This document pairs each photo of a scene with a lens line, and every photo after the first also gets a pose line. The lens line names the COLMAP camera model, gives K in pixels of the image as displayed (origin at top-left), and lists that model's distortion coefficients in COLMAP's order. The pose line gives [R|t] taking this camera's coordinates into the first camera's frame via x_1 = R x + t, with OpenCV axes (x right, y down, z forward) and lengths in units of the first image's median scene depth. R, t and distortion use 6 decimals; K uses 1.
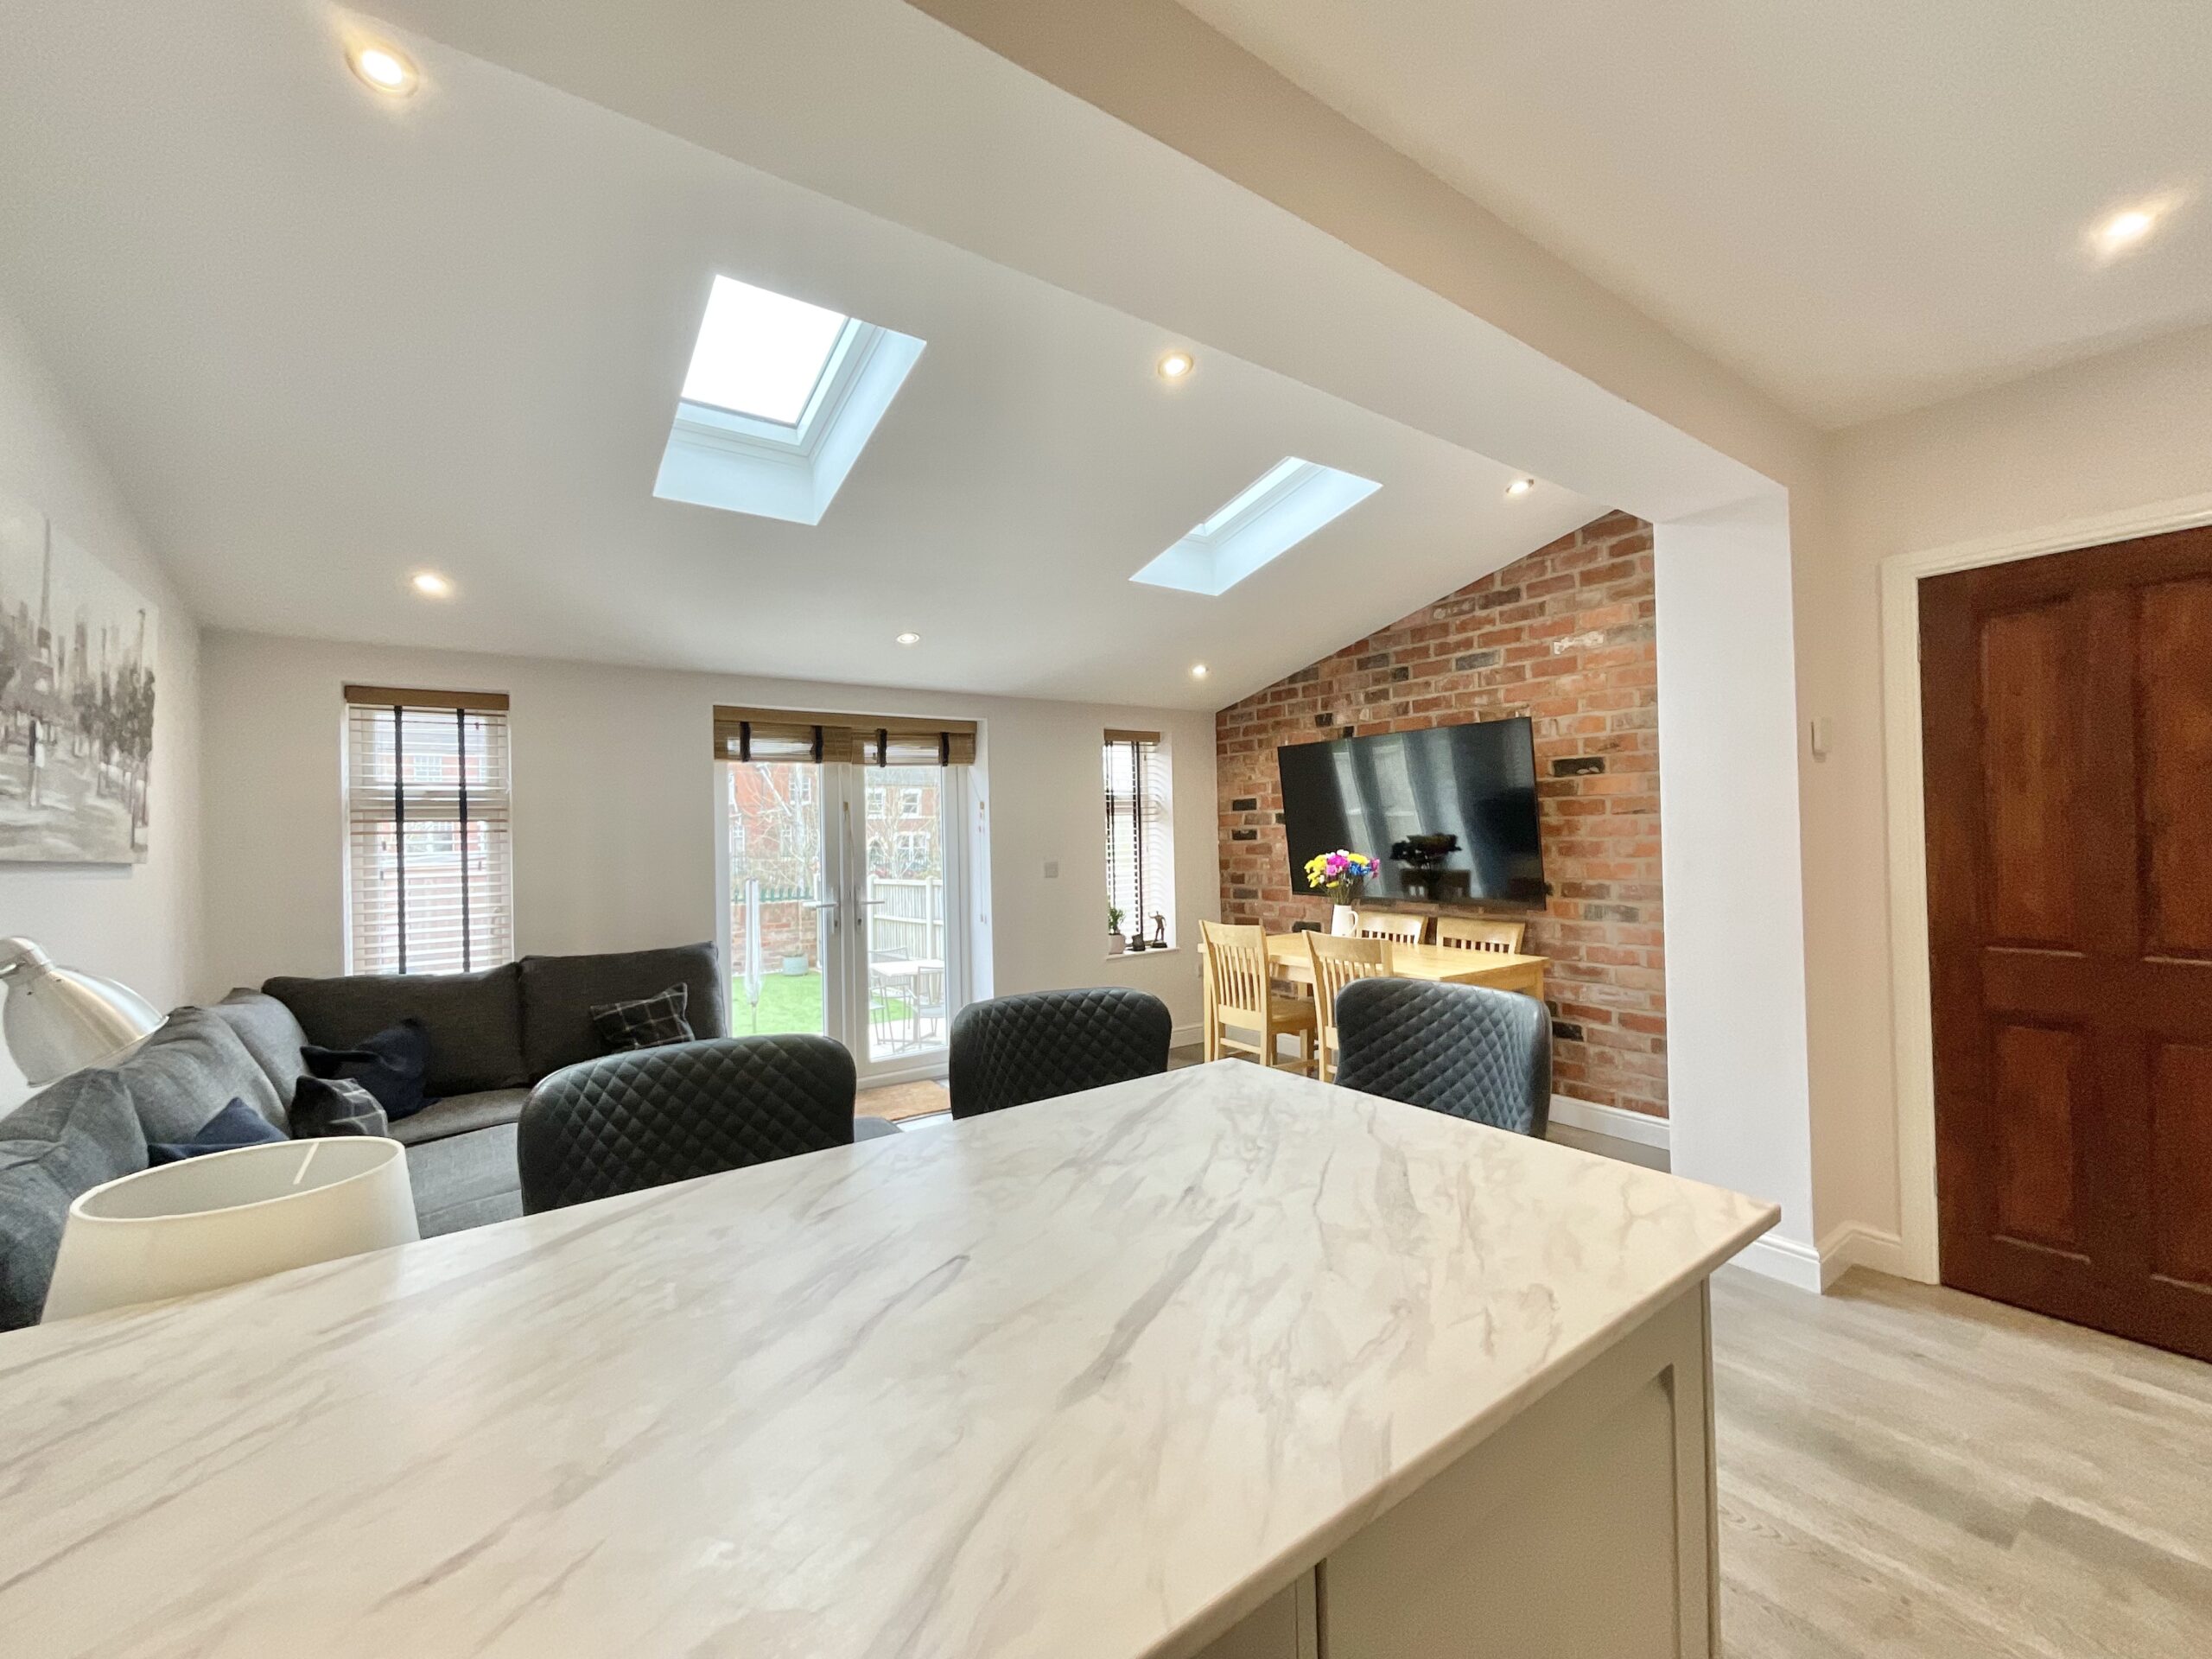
lens RADIAL K [[898.9, 0, 1105.8], [0, 898.9, 834.7], [0, 0, 1]] dist [-0.000109, 0.001306]
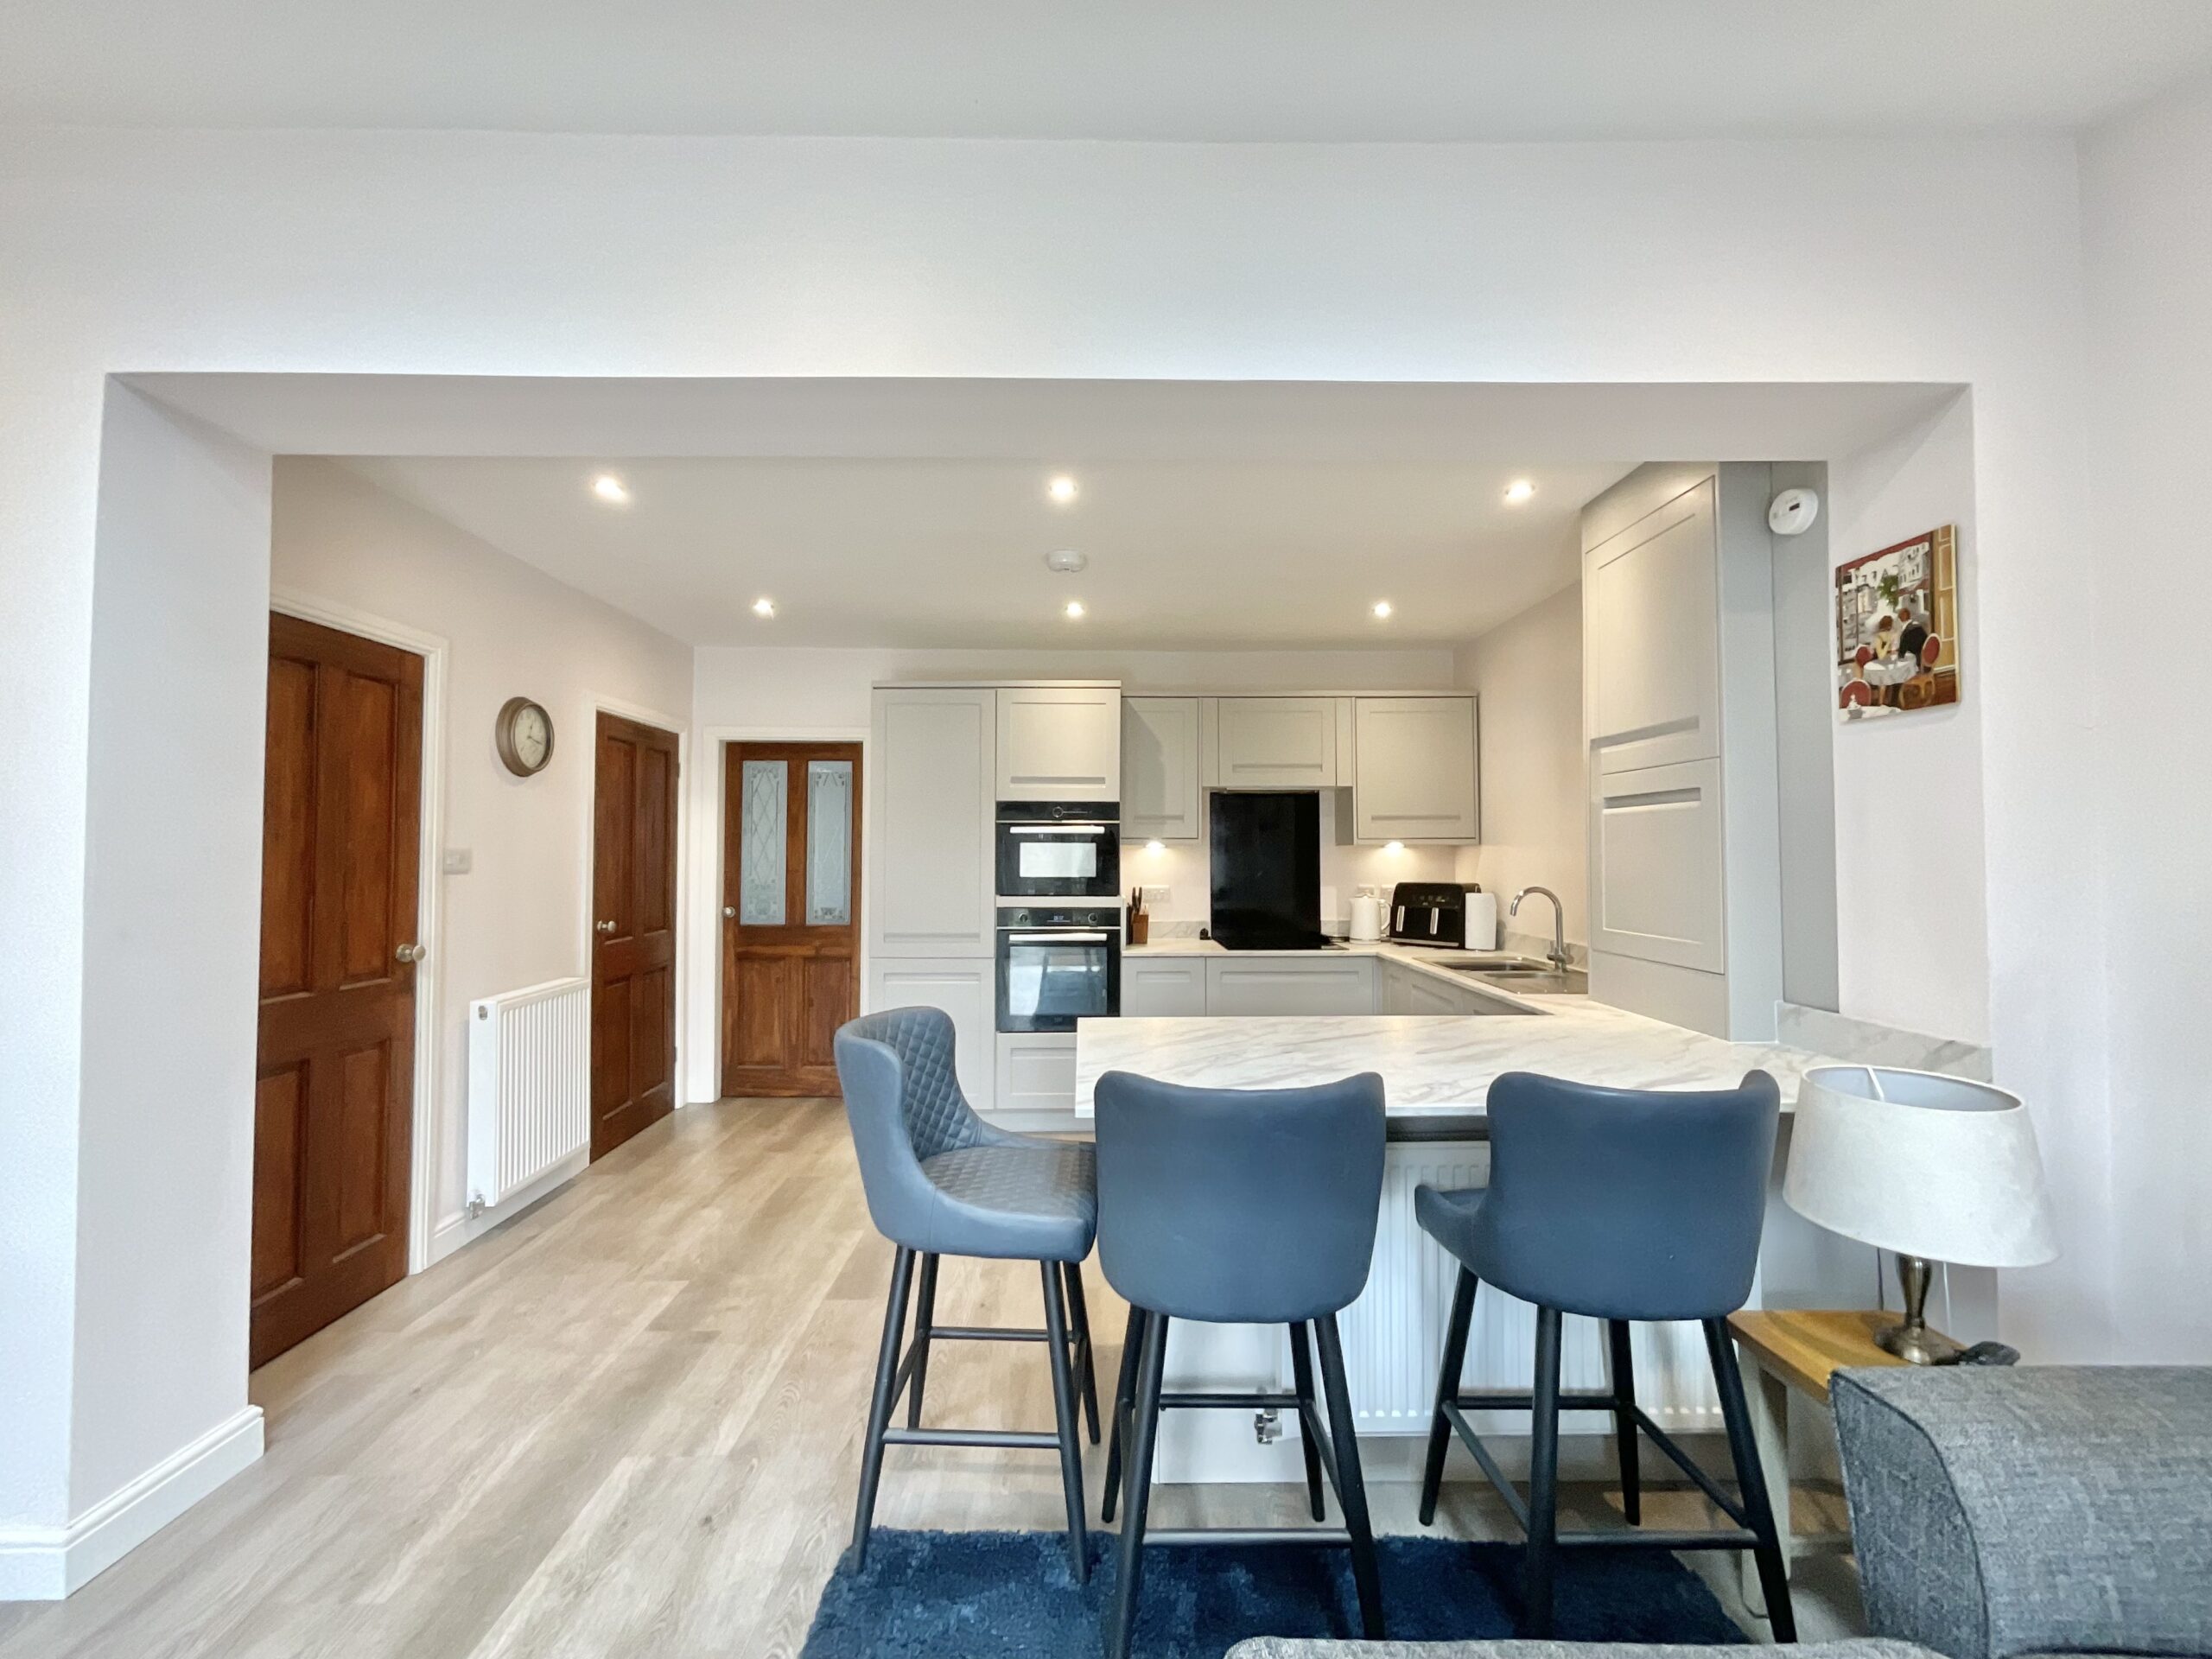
lens RADIAL K [[898.9, 0, 1103.7], [0, 898.9, 826.0], [0, 0, 1]] dist [-0.000109, 0.001306]
pose [[-0.825789, 0.038736, 0.562647, -0.341517], [0.016273, 0.998860, -0.044885, -0.002542], [-0.563744, -0.027910, -0.825478, 1.425100]]
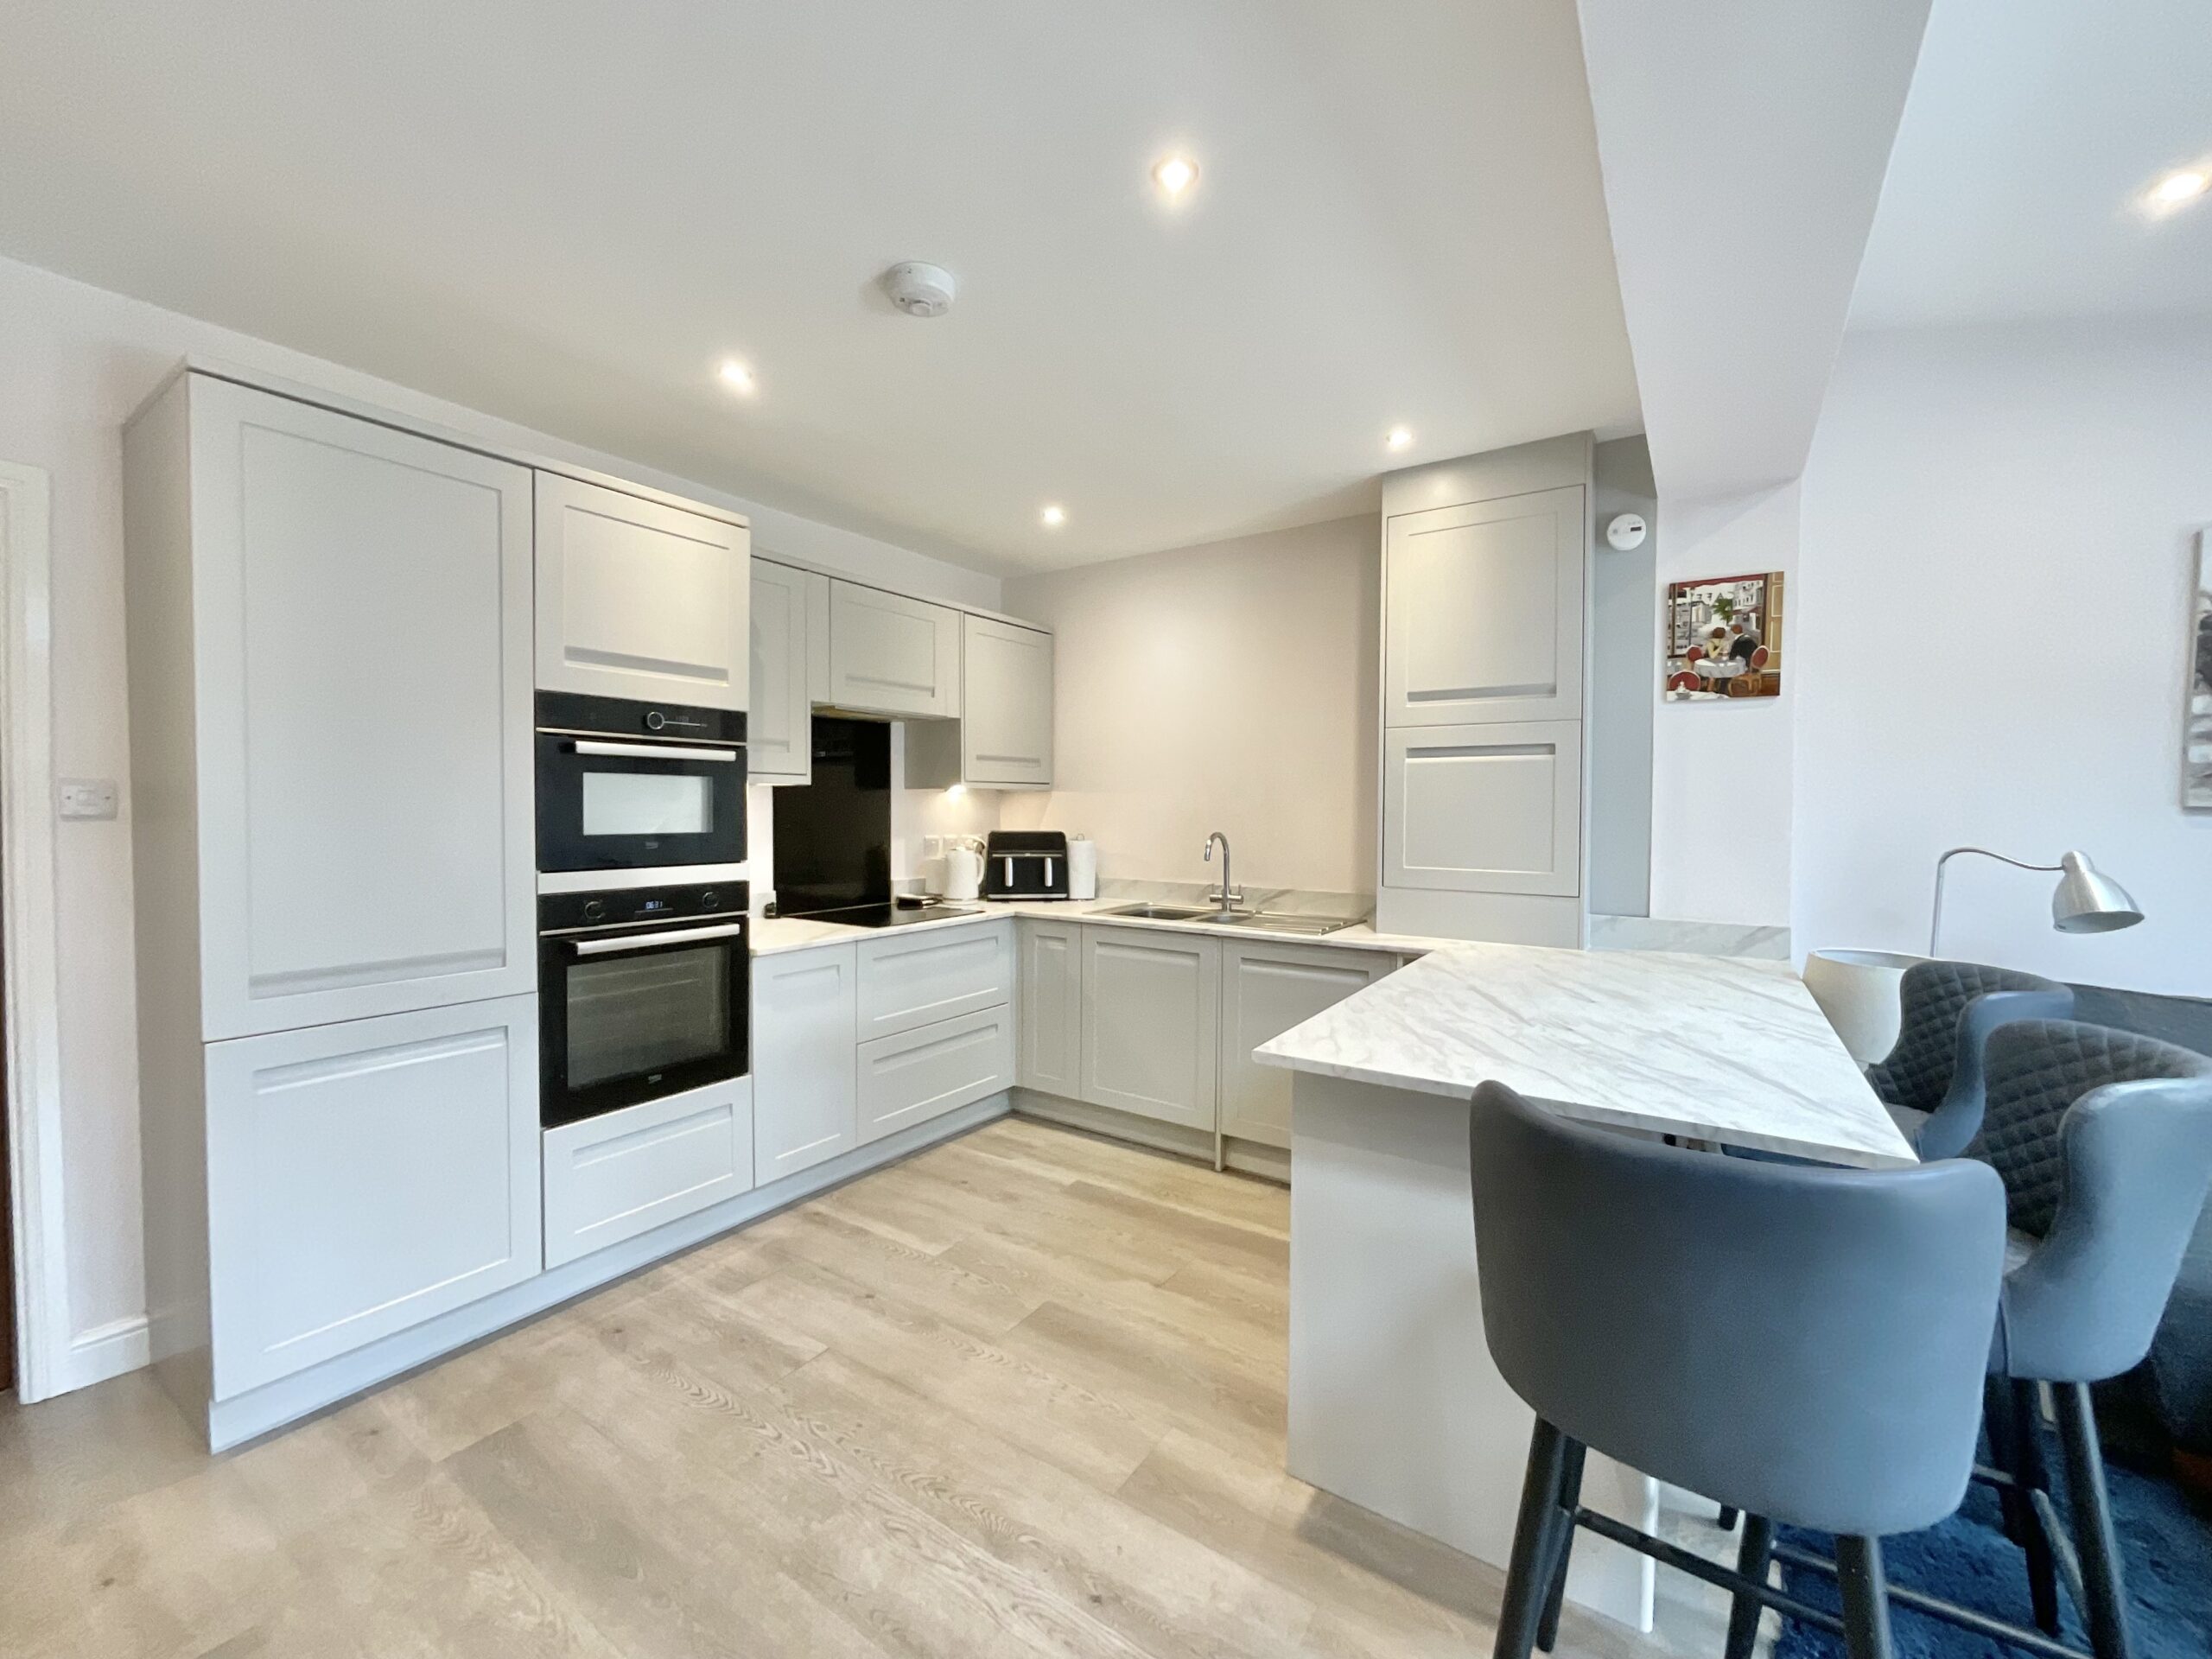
lens RADIAL K [[898.9, 0, 1111.6], [0, 898.9, 827.3], [0, 0, 1]] dist [-0.000109, 0.001306]
pose [[-0.931575, 0.025188, -0.362676, 0.725440], [0.015938, 0.999467, 0.028475, -0.012048], [0.363201, 0.020746, -0.931480, 1.114536]]
